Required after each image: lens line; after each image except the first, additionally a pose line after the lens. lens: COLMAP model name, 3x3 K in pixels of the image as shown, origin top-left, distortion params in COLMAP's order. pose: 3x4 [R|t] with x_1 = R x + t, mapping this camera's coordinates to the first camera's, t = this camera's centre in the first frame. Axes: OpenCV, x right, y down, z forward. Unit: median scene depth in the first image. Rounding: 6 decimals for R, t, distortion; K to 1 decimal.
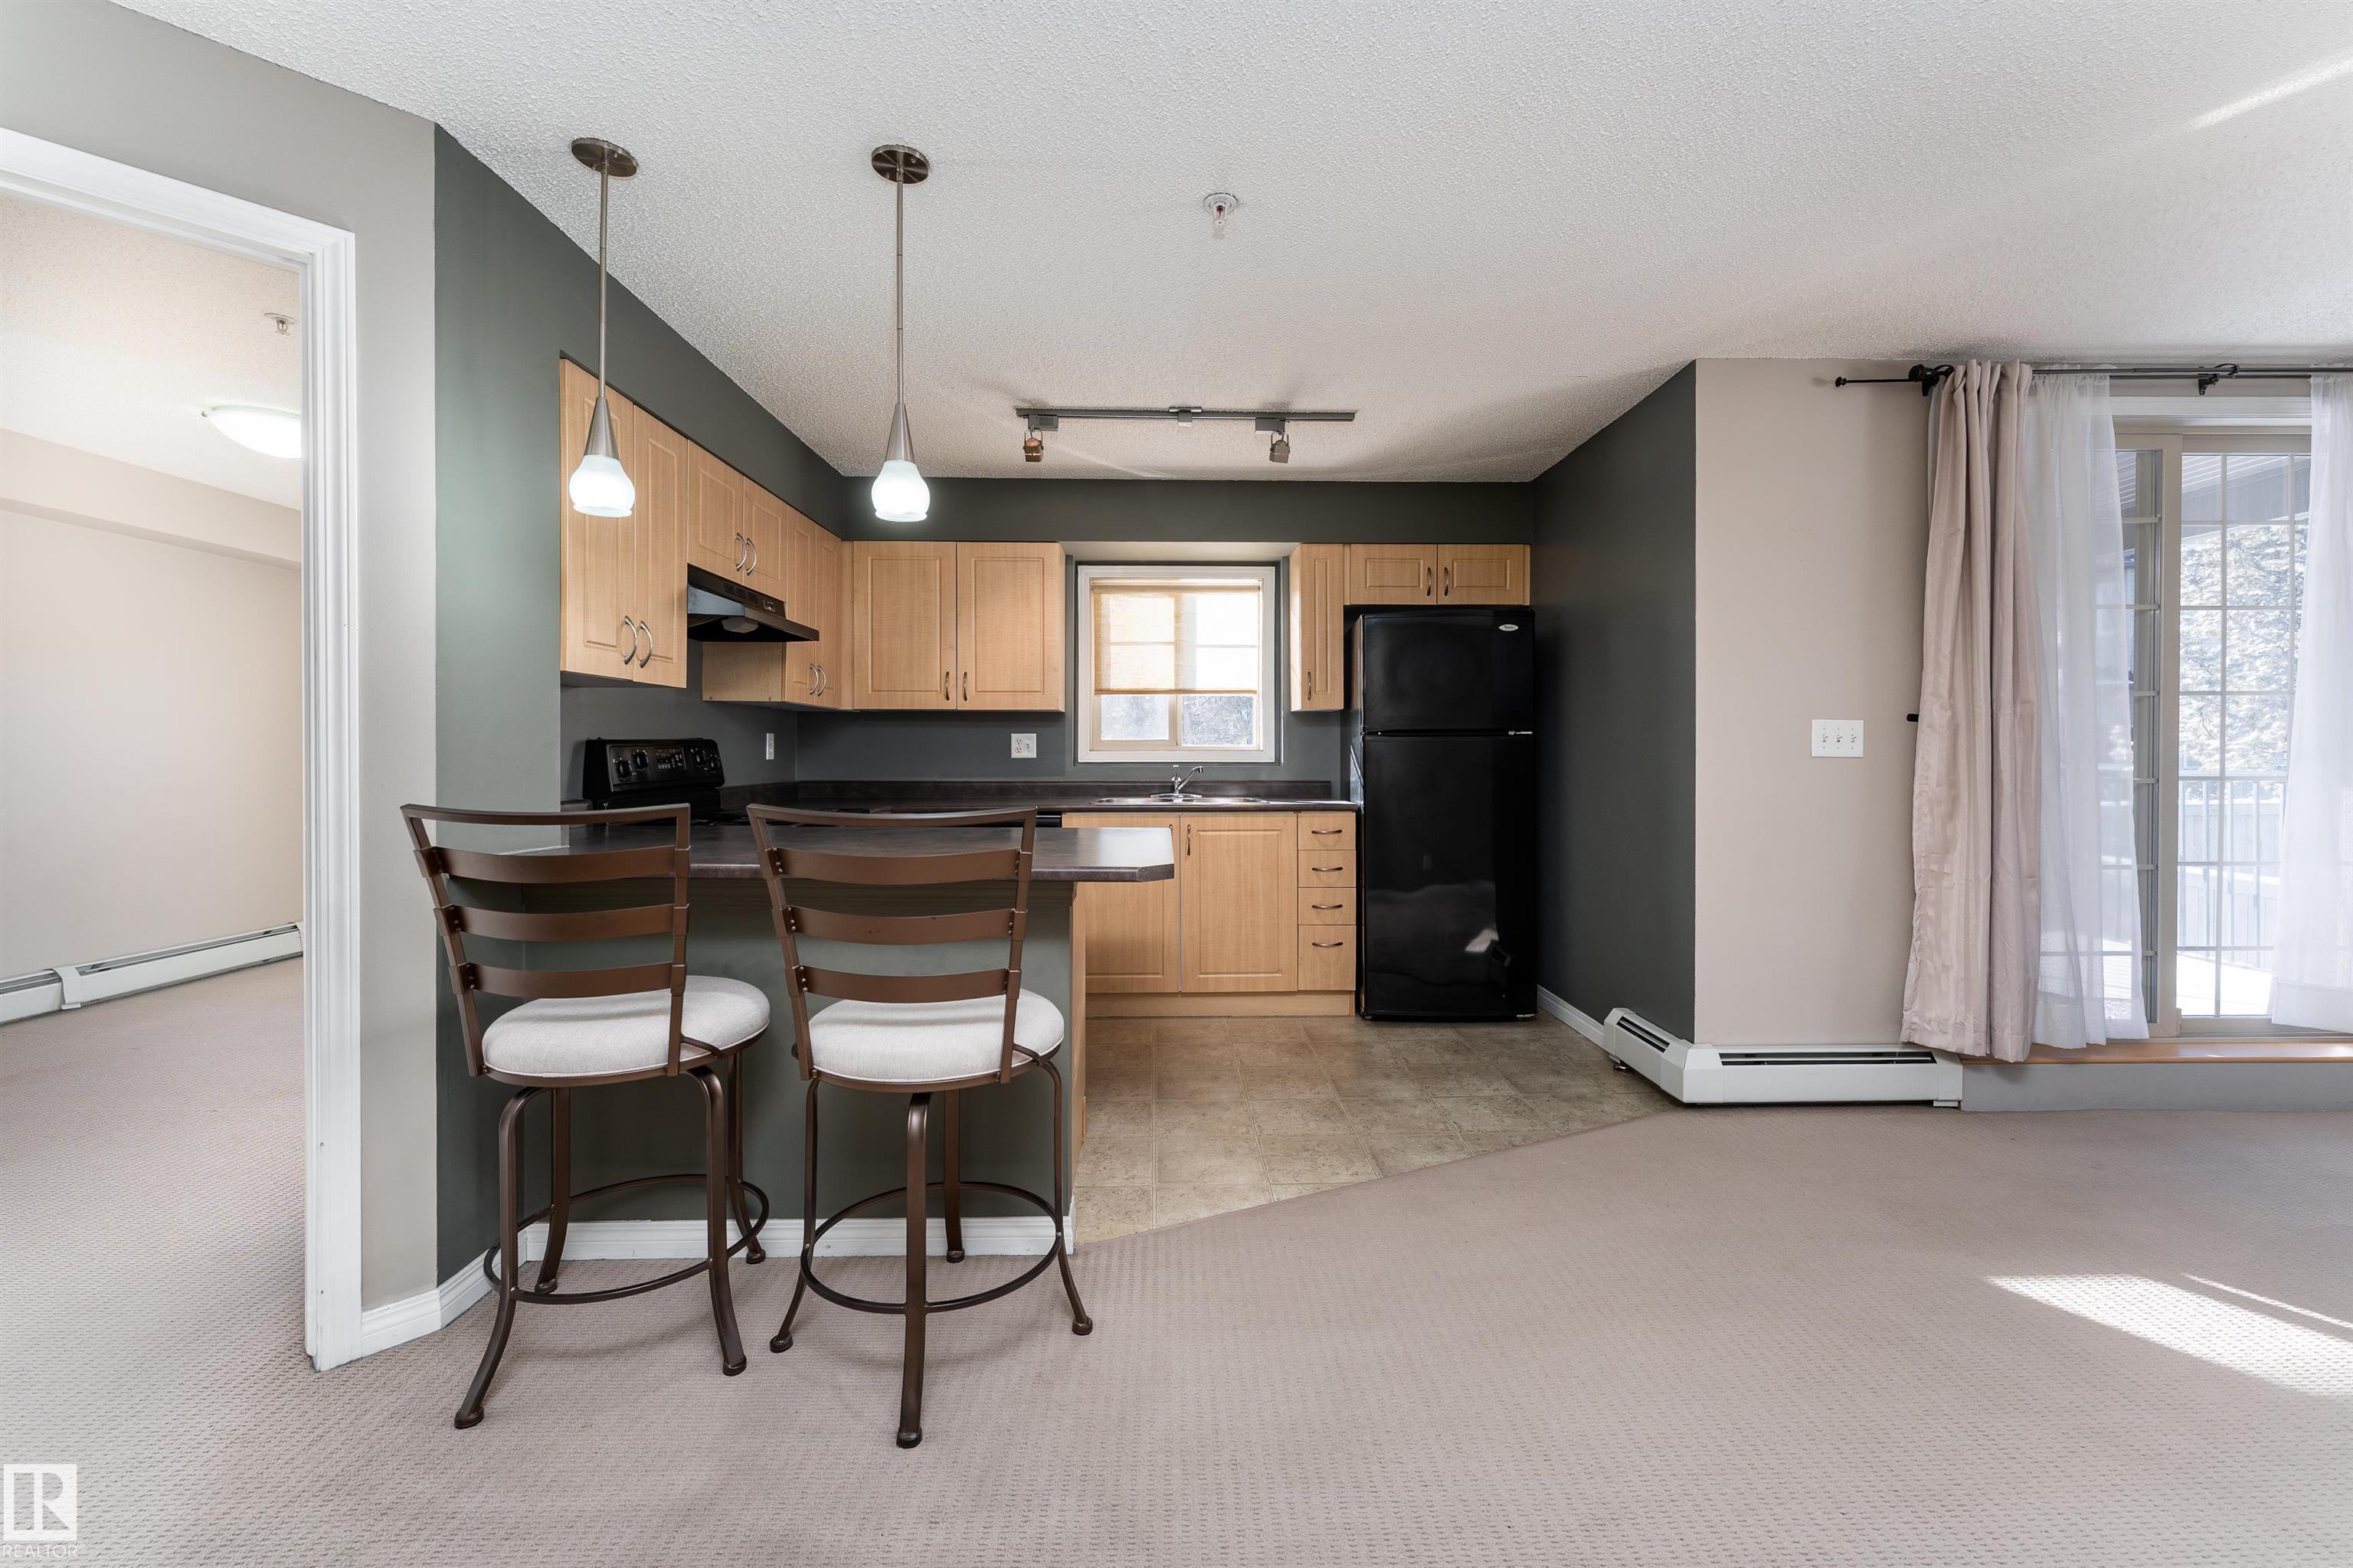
lens RADIAL K [[961.2, 0, 1177.8], [0, 961.2, 758.3], [0, 0, 1]] dist [0.000418, -0.000253]
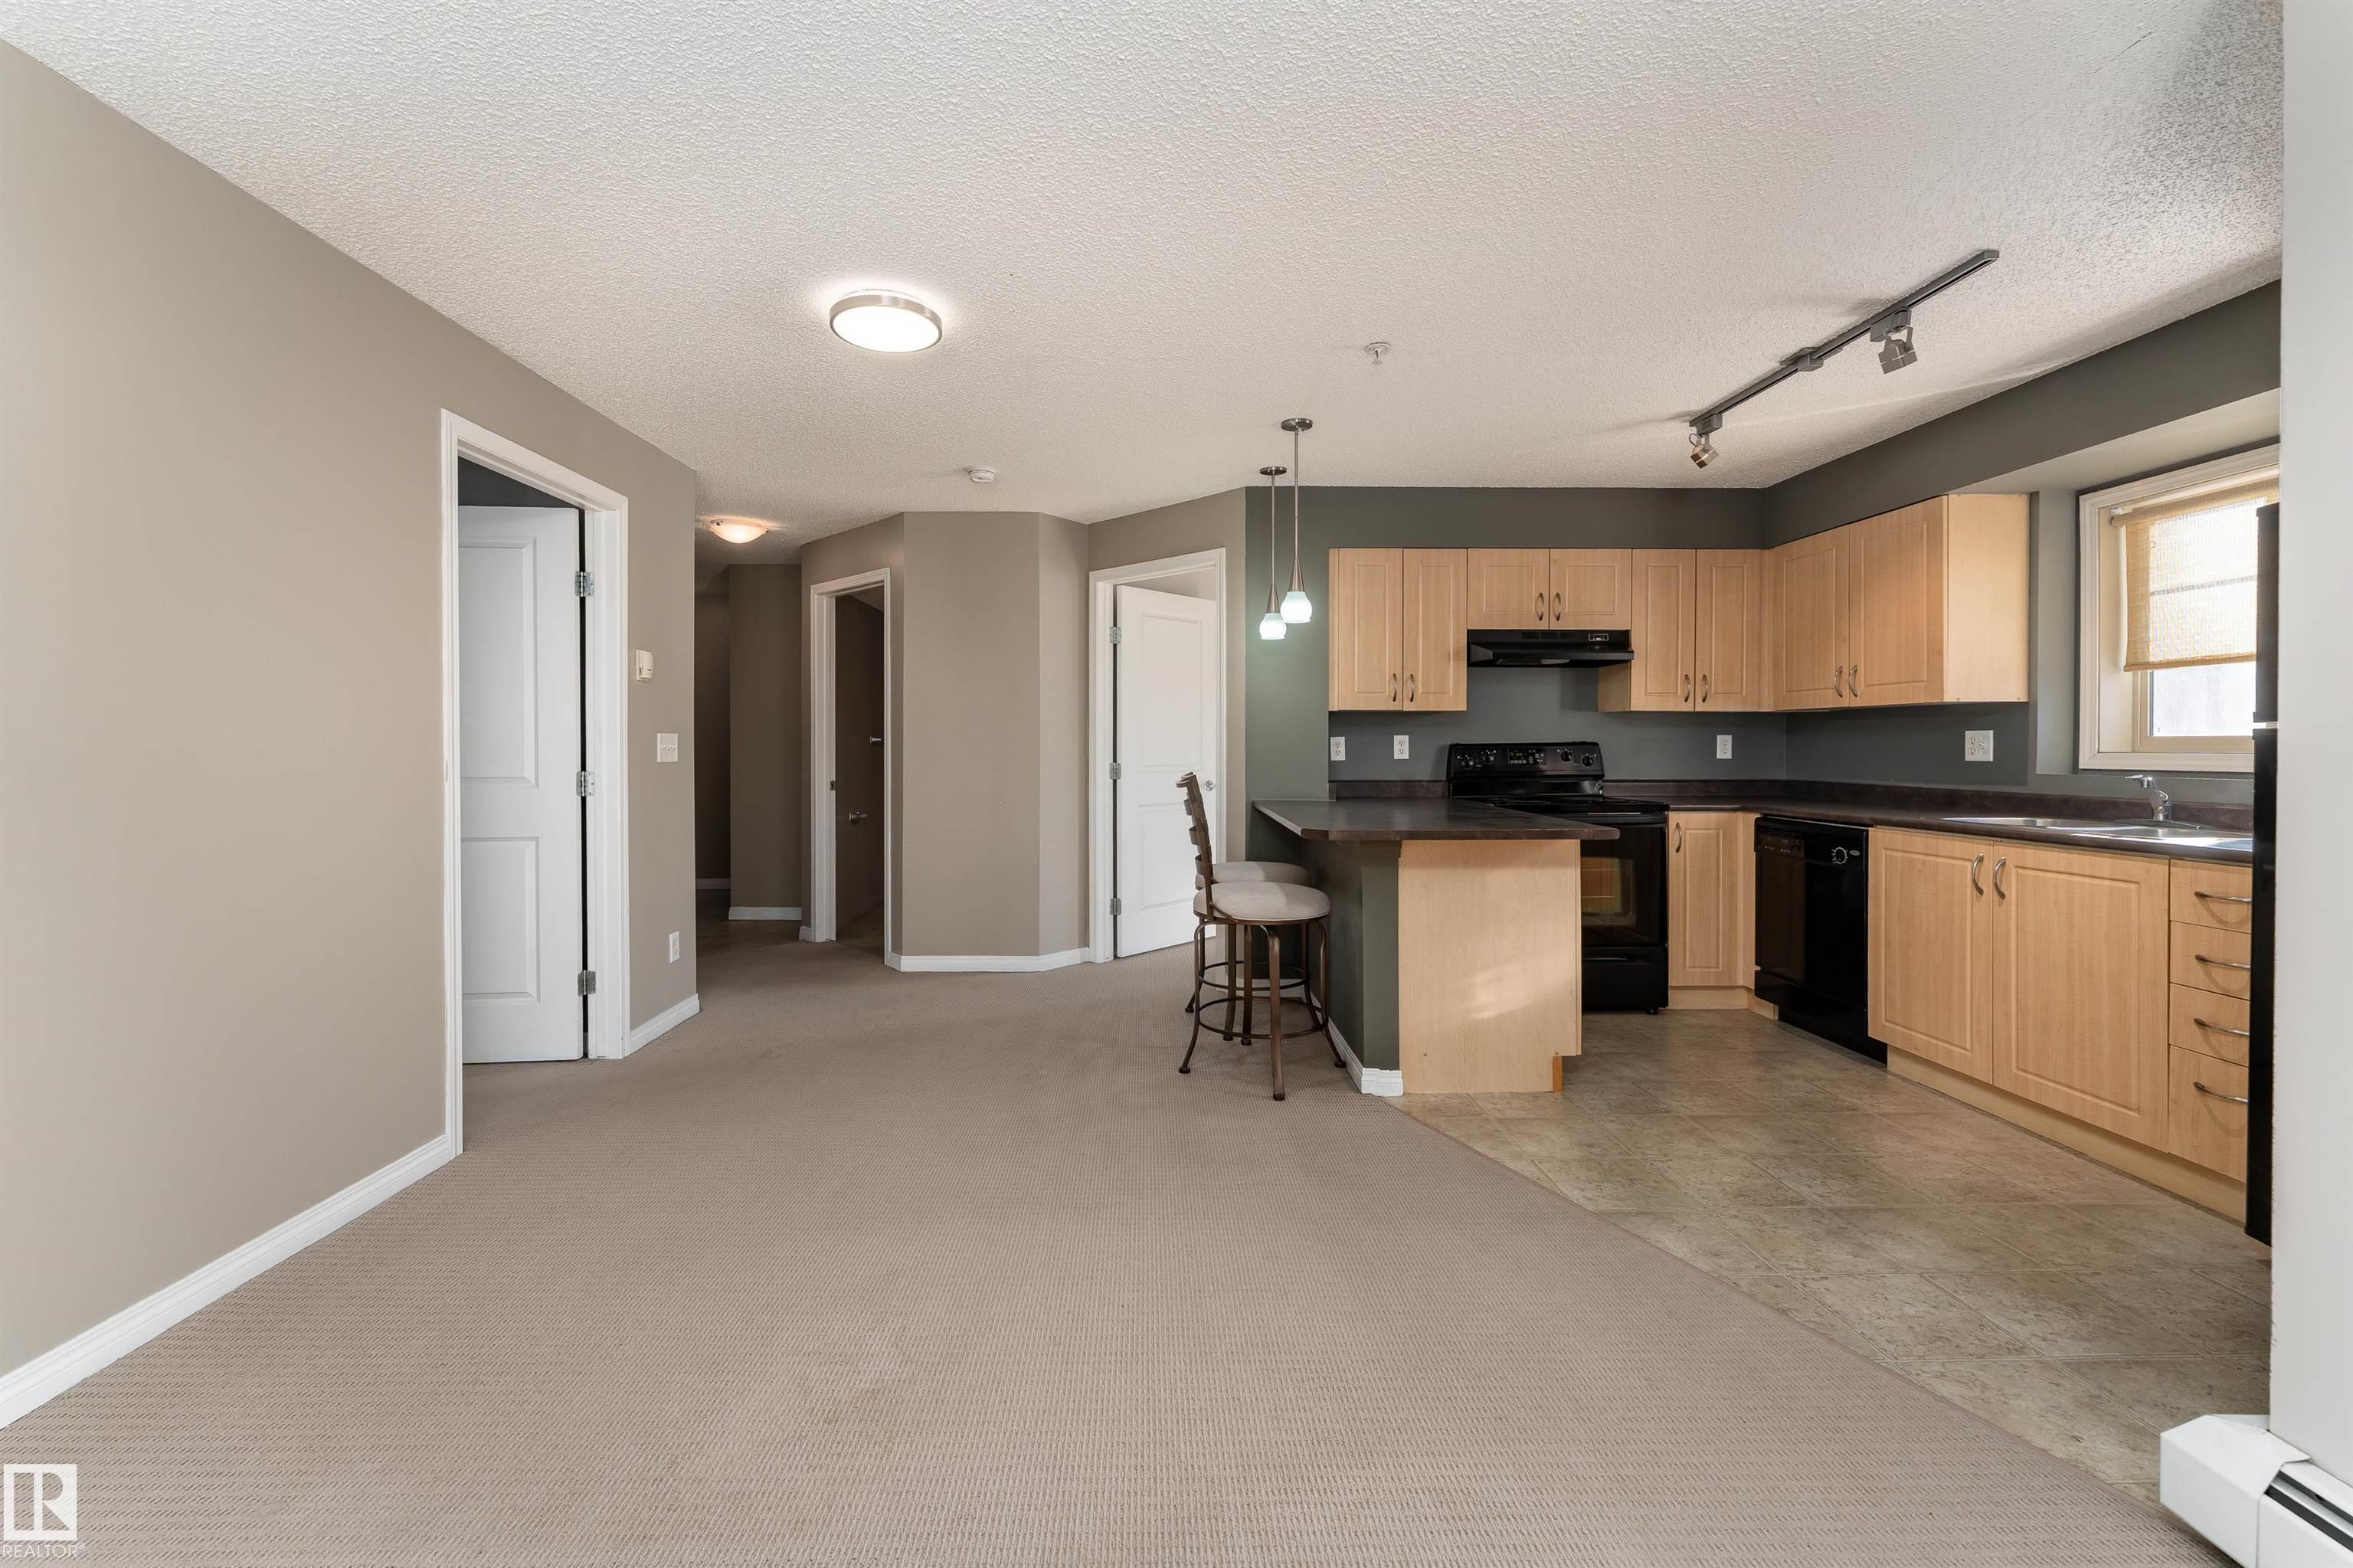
lens RADIAL K [[942.8, 0, 1149.3], [0, 942.8, 748.3], [0, 0, 1]] dist [-0.001816, -0.000431]
pose [[-0.006368, 0.001957, -0.999978, 0.917332], [-0.006997, 0.999974, 0.002002, -0.011641], [0.999955, 0.007010, -0.006354, 0.462539]]
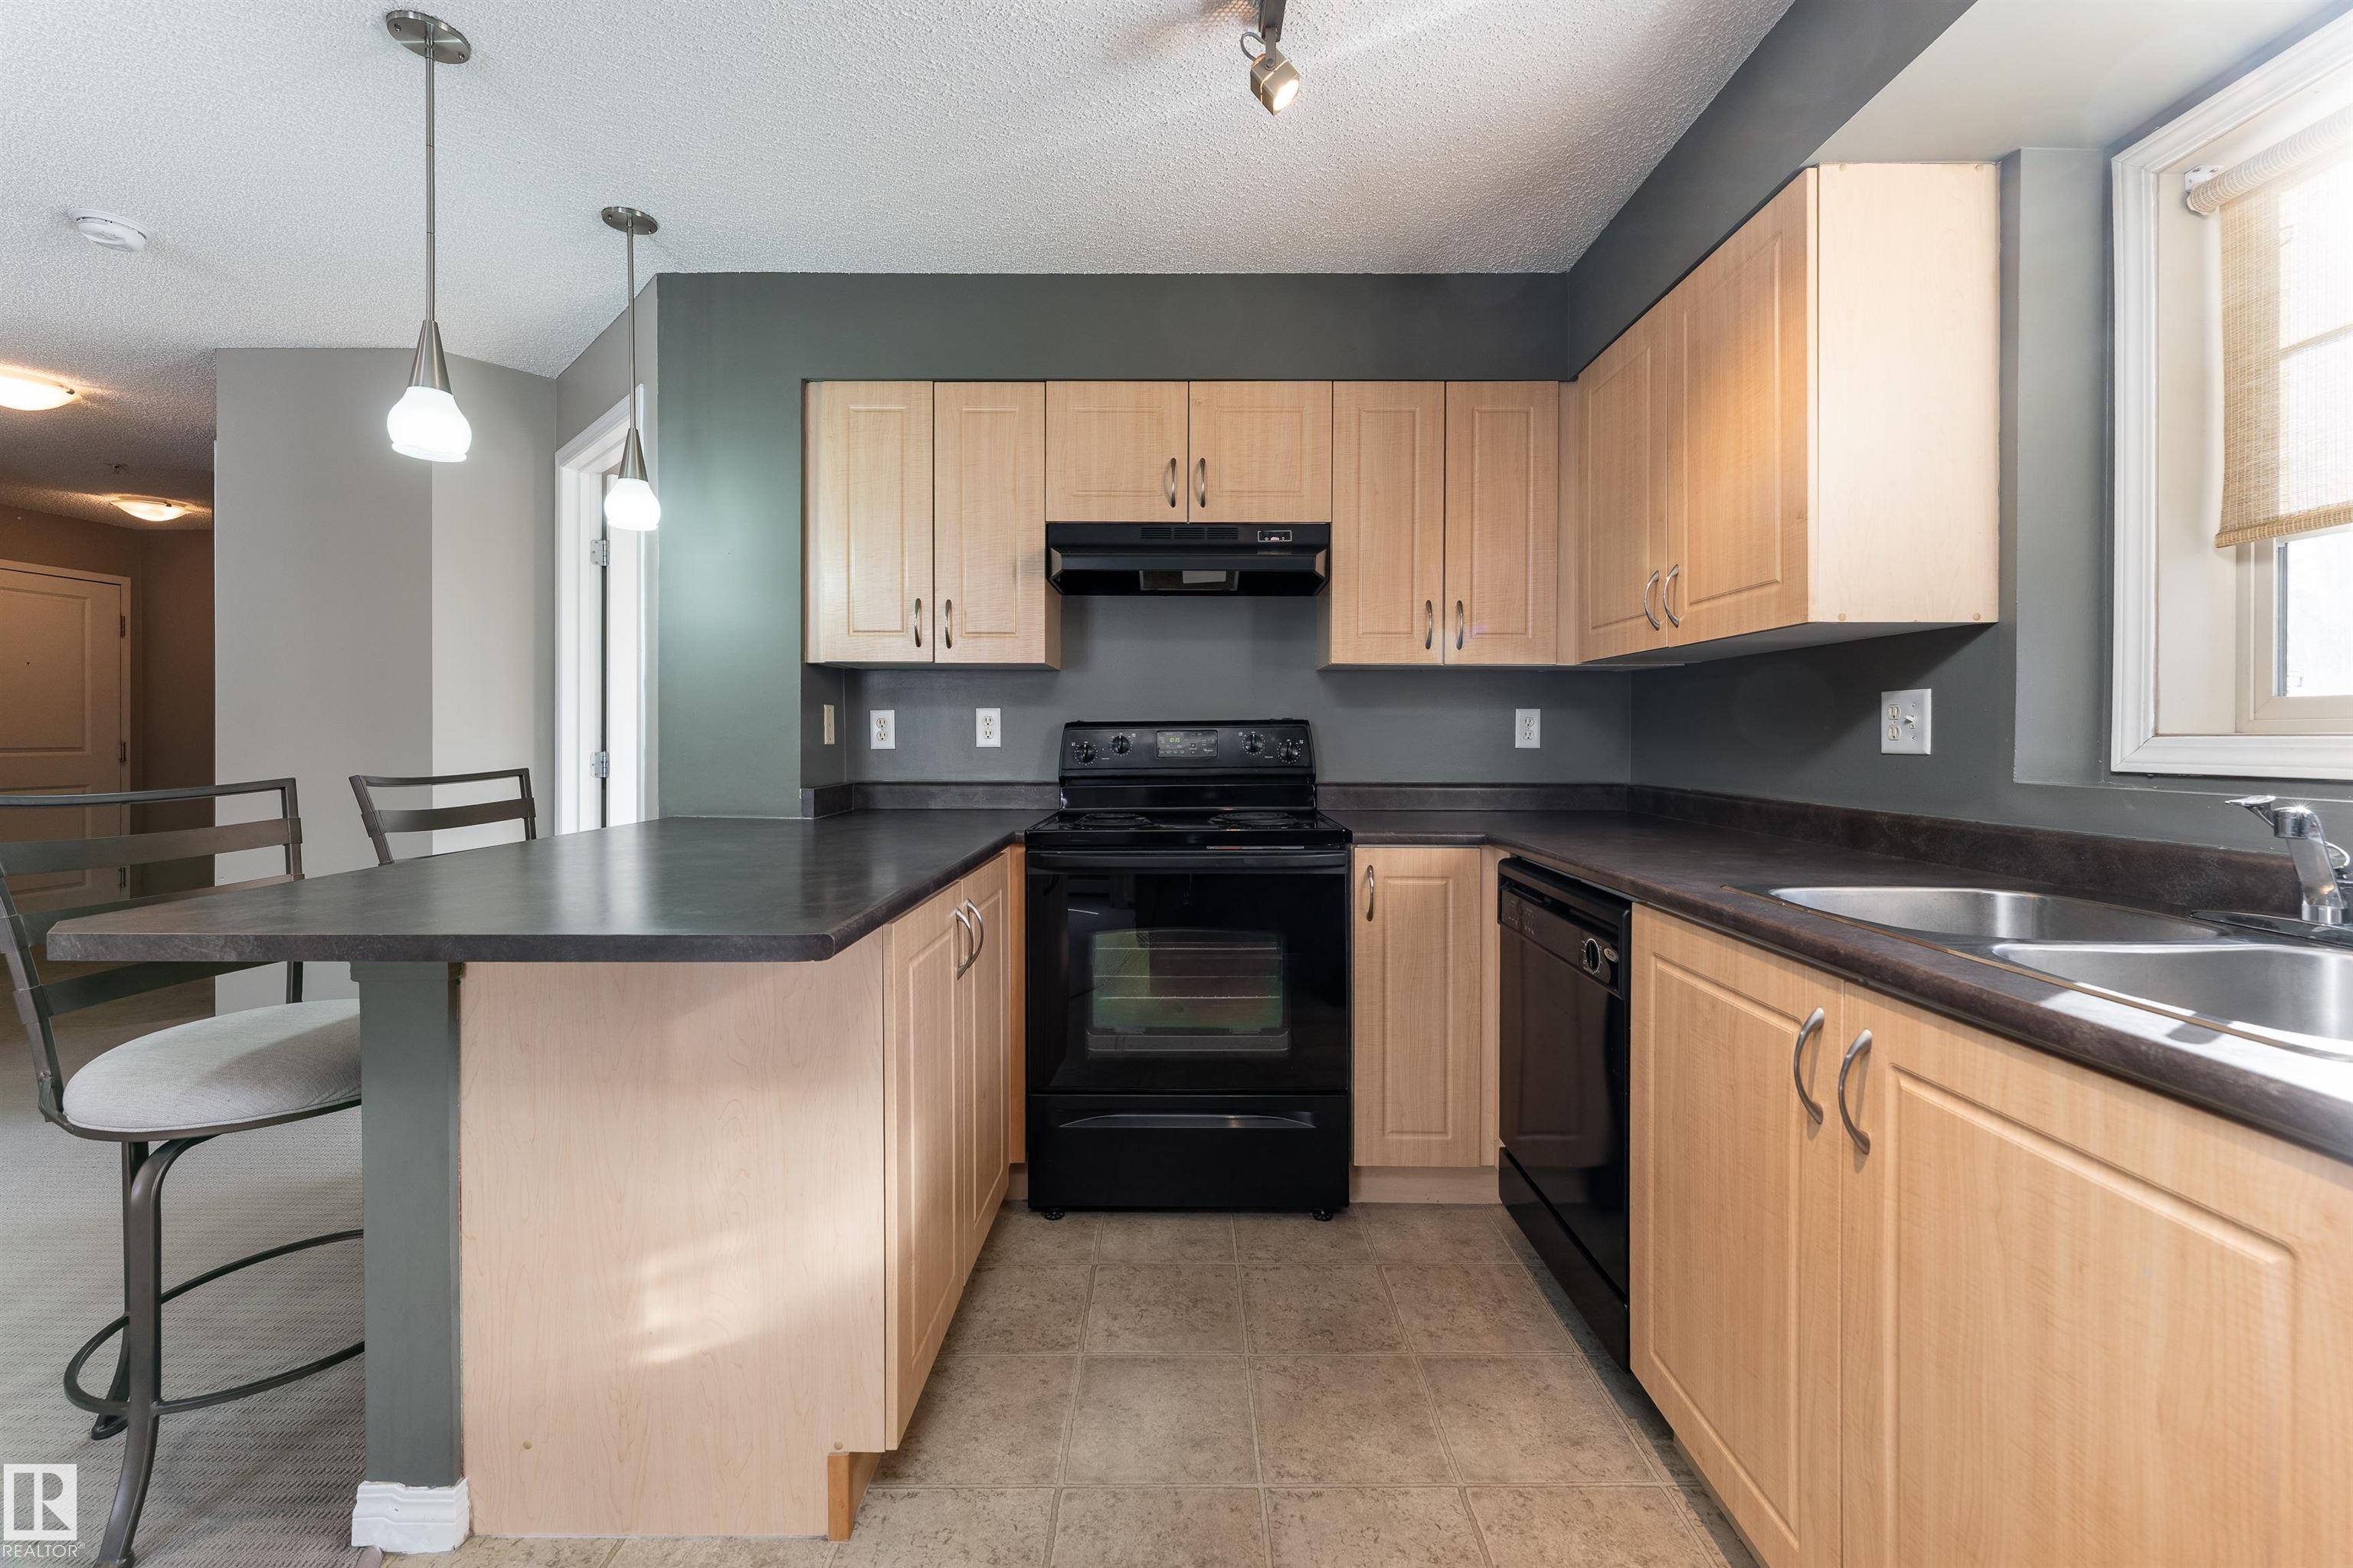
lens RADIAL K [[952.3, 0, 1182.4], [0, 952.3, 735.9], [0, 0, 1]] dist [0.000613, 0.000174]
pose [[-0.021009, 0.000645, -0.999779, 0.333980], [-0.009554, 0.999954, 0.000846, -0.007808], [0.999734, 0.009570, -0.021002, 1.052462]]
